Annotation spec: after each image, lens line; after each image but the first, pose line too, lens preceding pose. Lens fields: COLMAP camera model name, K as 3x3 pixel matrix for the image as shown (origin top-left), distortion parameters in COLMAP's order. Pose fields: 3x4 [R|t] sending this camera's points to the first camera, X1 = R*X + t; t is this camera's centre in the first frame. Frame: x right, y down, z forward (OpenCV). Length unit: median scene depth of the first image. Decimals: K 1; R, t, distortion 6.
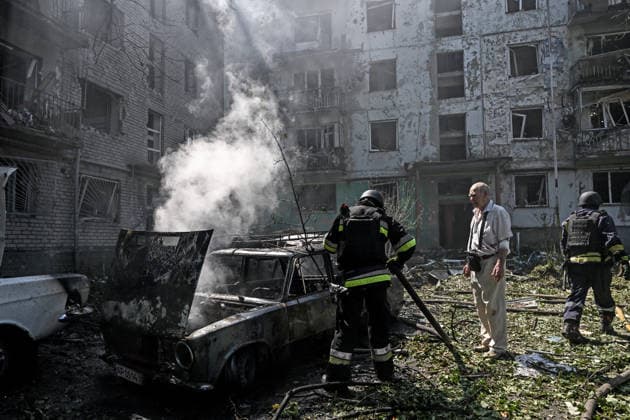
lens RADIAL K [[453.7, 0, 315.0], [0, 453.7, 210.0], [0, 0, 1]] dist [0.005126, 0.004086]
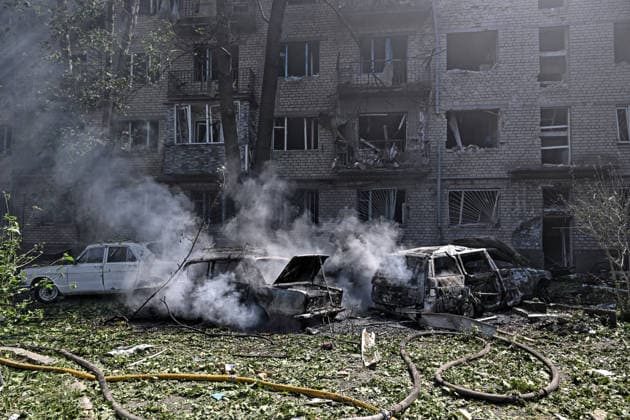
lens RADIAL K [[453.7, 0, 315.0], [0, 453.7, 210.0], [0, 0, 1]] dist [0.005126, 0.004086]
pose [[0.146955, -0.022144, -0.988895, 0.563565], [0.072580, 0.997296, -0.011546, -0.031341], [0.986477, -0.070077, 0.148164, 0.398411]]
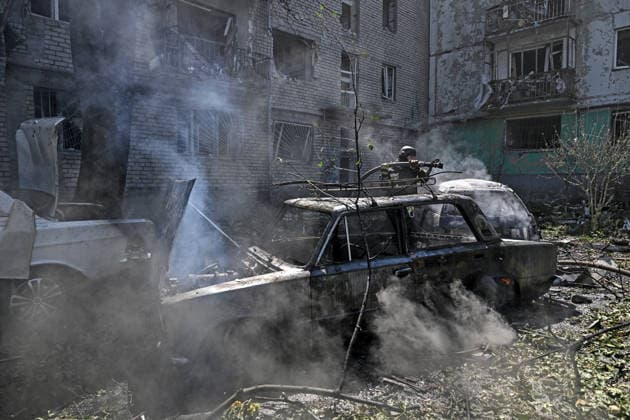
lens RADIAL K [[441.9, 0, 315.0], [0, 441.9, 210.0], [0, 0, 1]] dist [-0.001935, 0.003228]
pose [[0.864814, 0.044707, -0.500097, 0.092264], [0.022263, 0.991634, 0.127149, 0.000648], [0.501598, -0.121094, 0.856584, 0.103568]]
